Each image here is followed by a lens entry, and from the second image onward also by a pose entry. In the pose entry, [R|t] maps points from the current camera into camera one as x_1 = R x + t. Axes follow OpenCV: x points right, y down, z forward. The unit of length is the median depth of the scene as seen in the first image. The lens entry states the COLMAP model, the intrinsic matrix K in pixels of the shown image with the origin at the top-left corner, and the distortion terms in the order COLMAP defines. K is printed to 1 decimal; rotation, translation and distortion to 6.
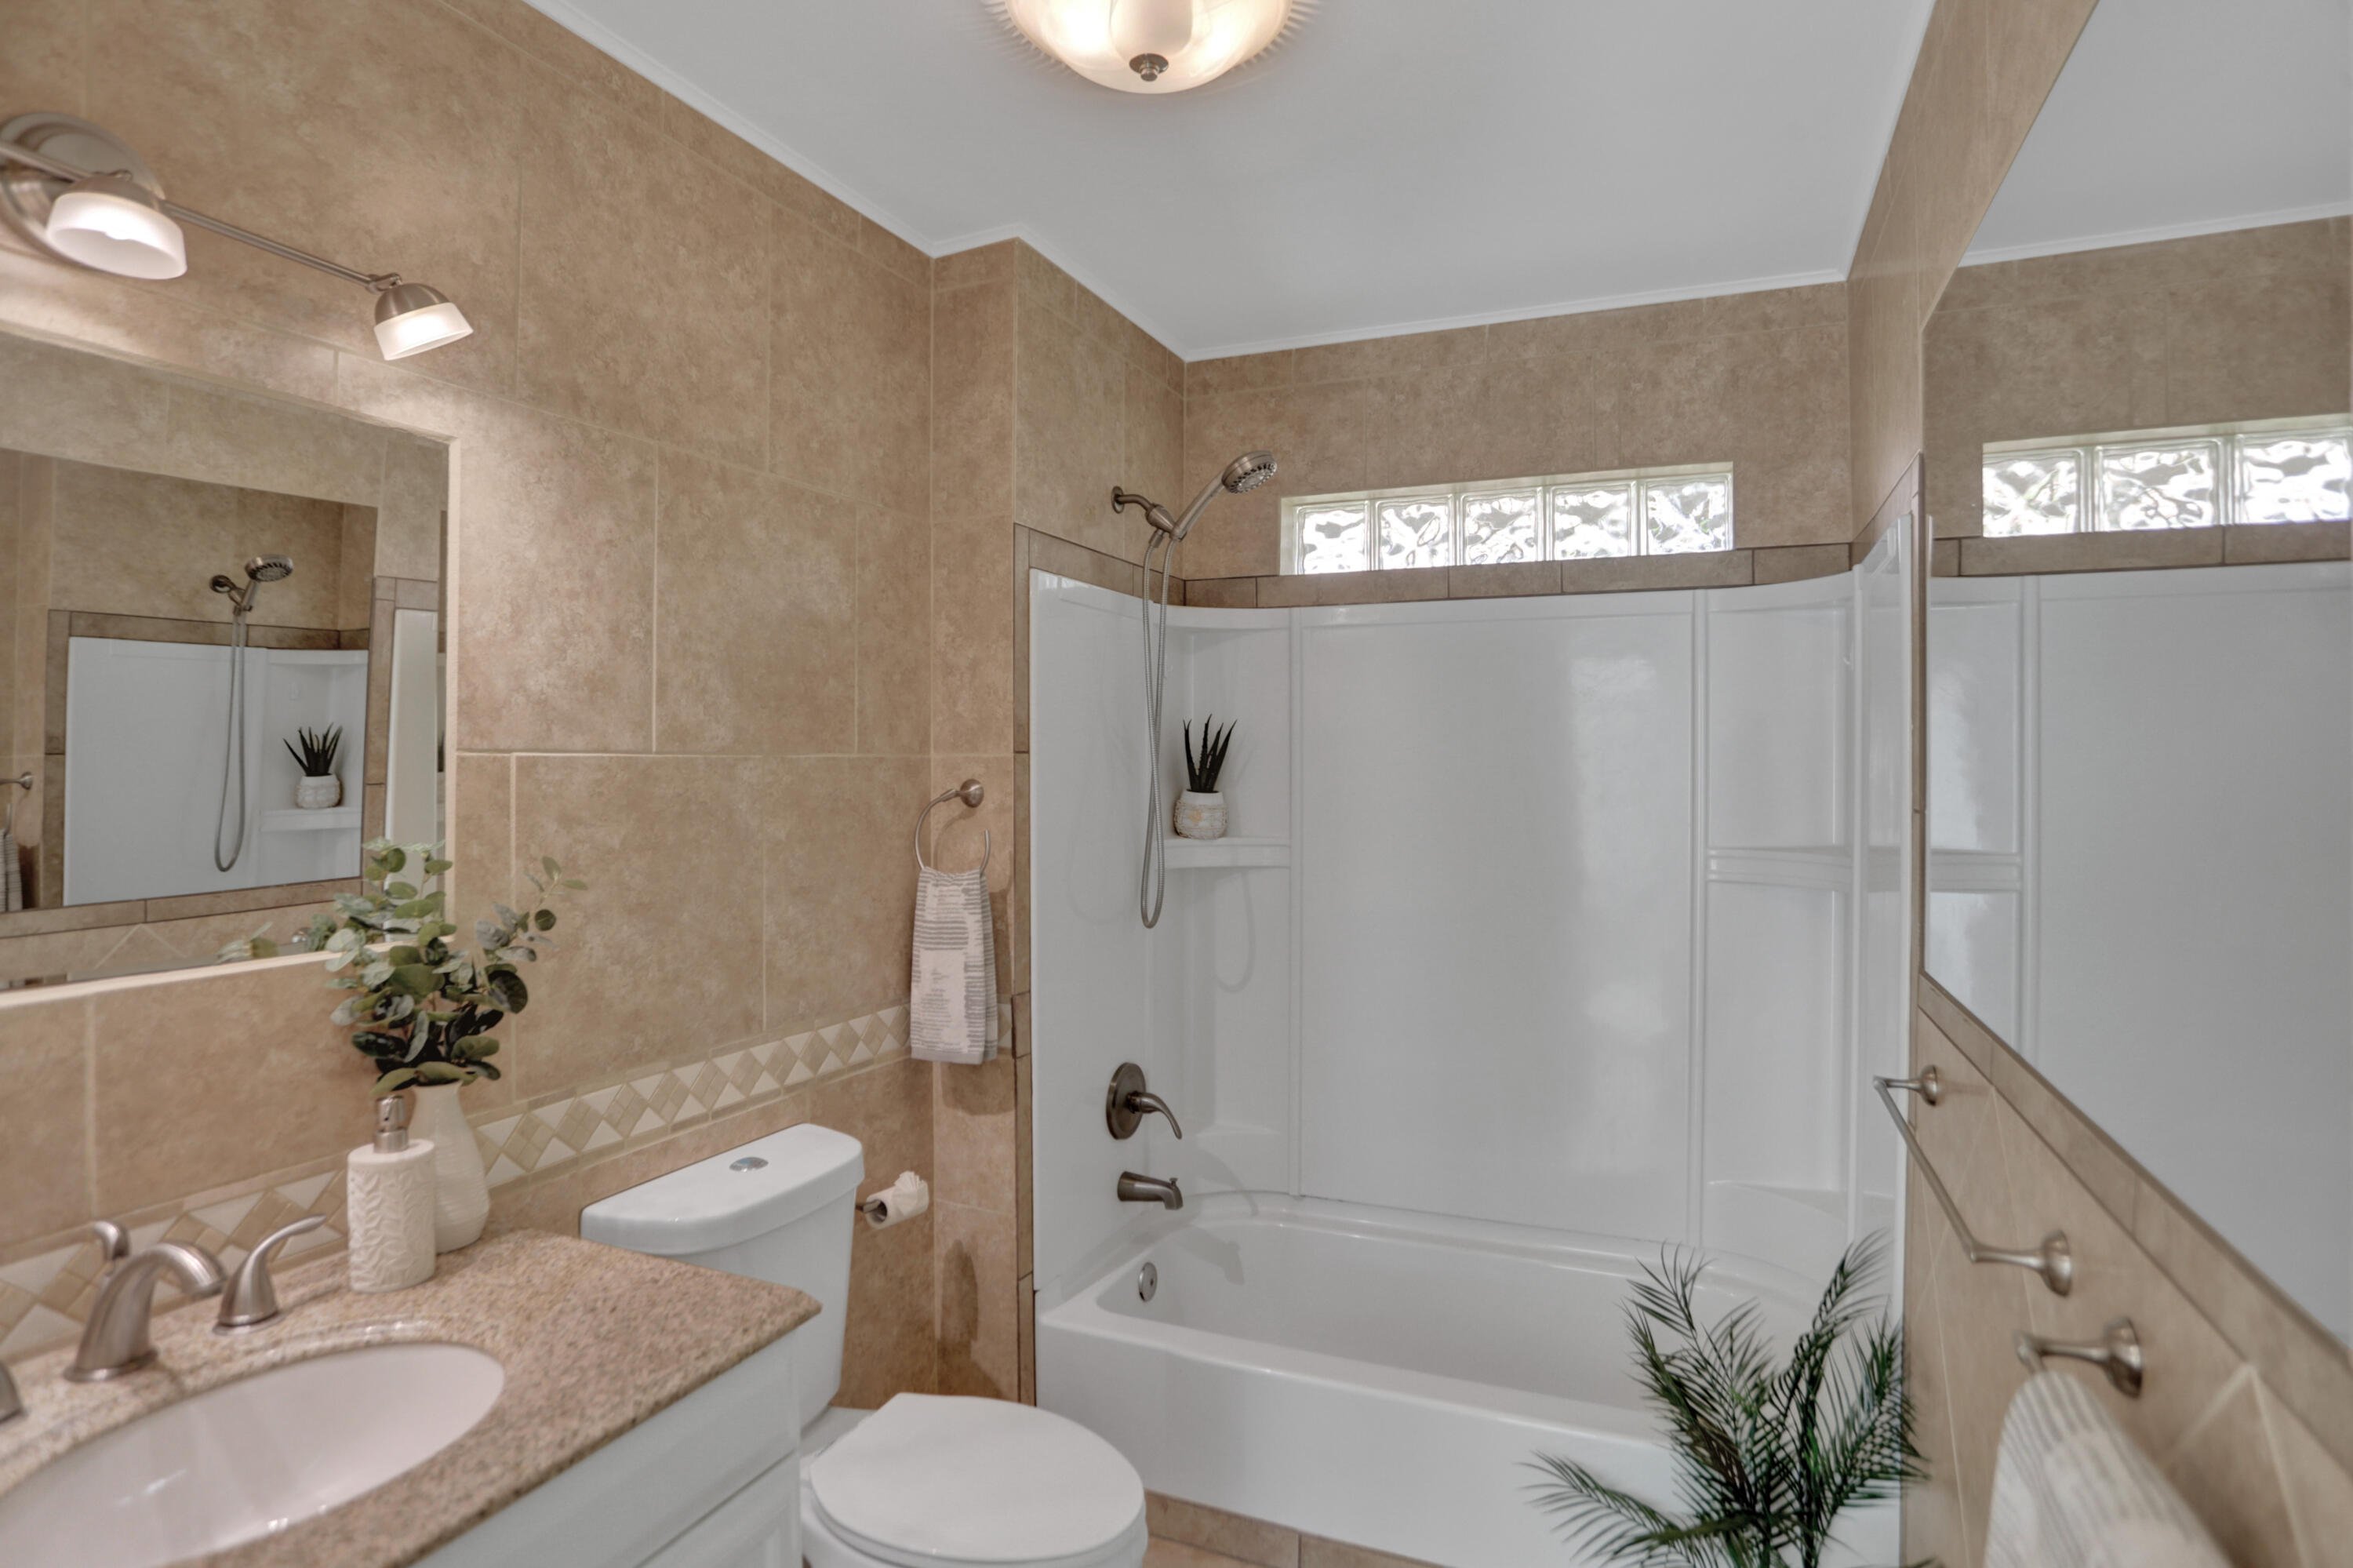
lens RADIAL K [[1188.0, 0, 1171.8], [0, 1188.0, 773.9], [0, 0, 1]] dist [-0.072300, 0.039445]
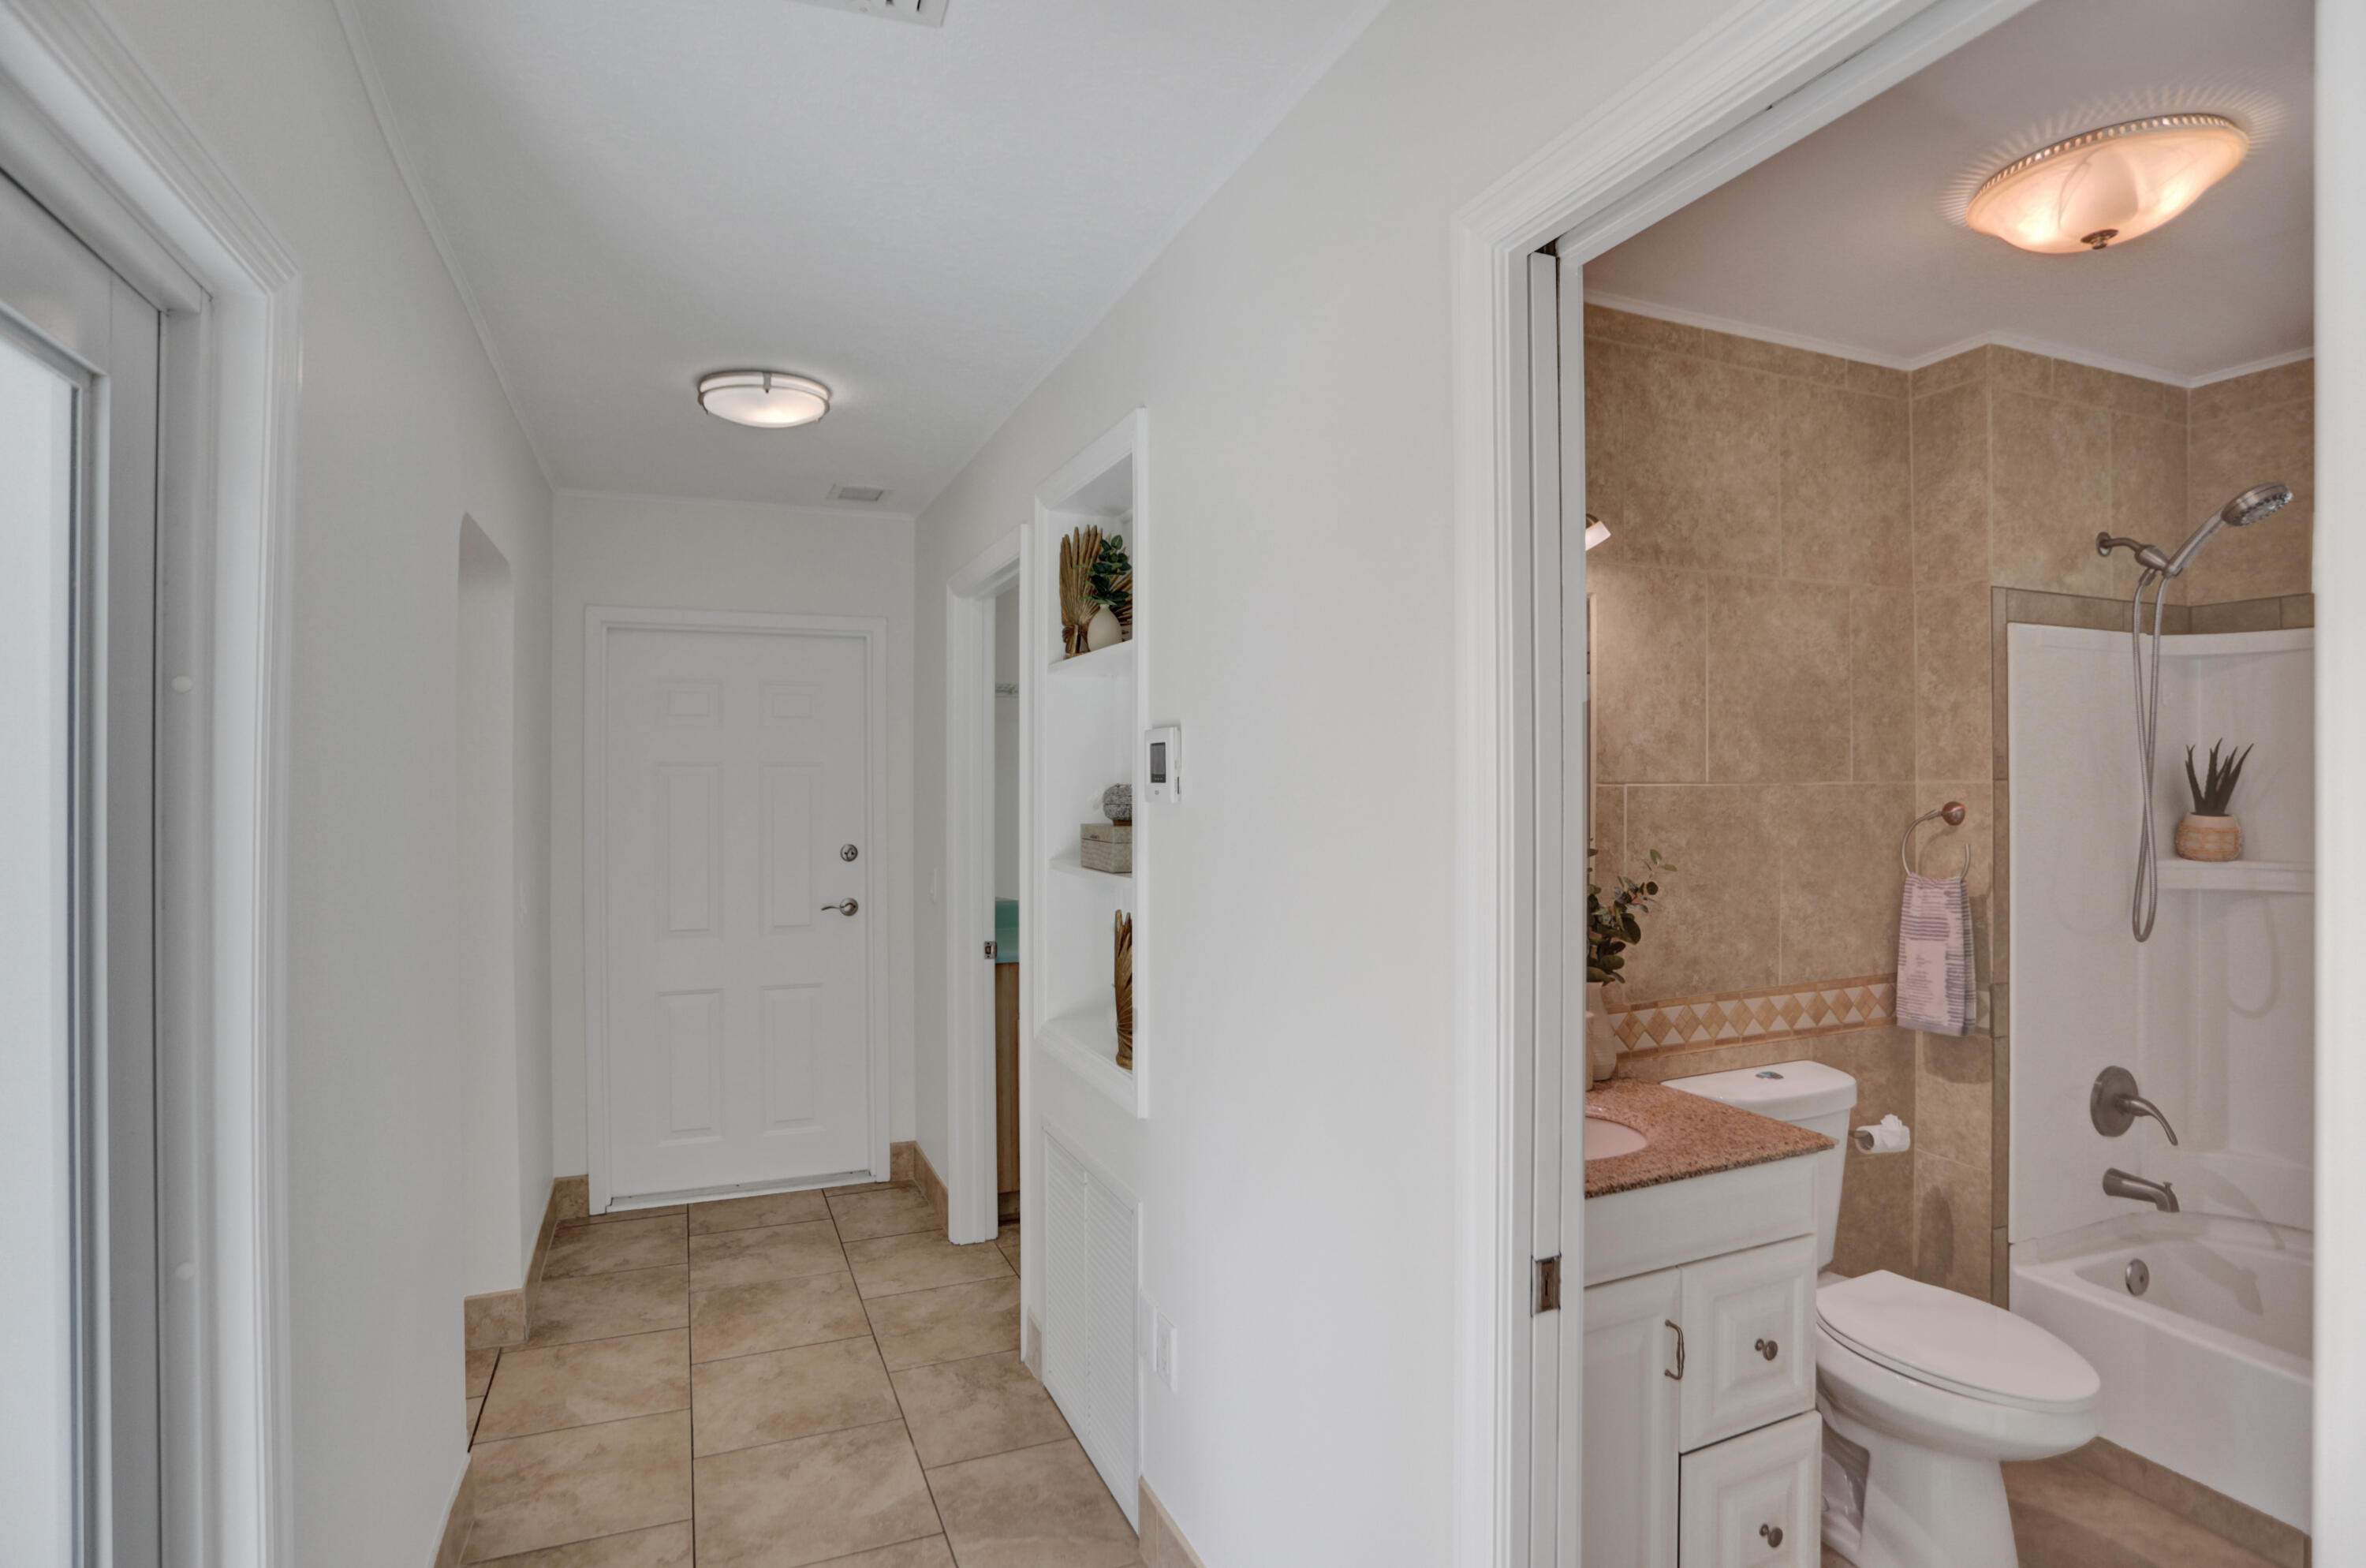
lens RADIAL K [[1192.1, 0, 1220.9], [0, 1192.1, 782.7], [0, 0, 1]] dist [-0.071382, 0.032527]
pose [[0.742429, -0.003832, -0.669914, 0.074094], [-0.002239, 0.999964, -0.008201, -0.003866], [0.669921, 0.007589, 0.742394, -0.392087]]
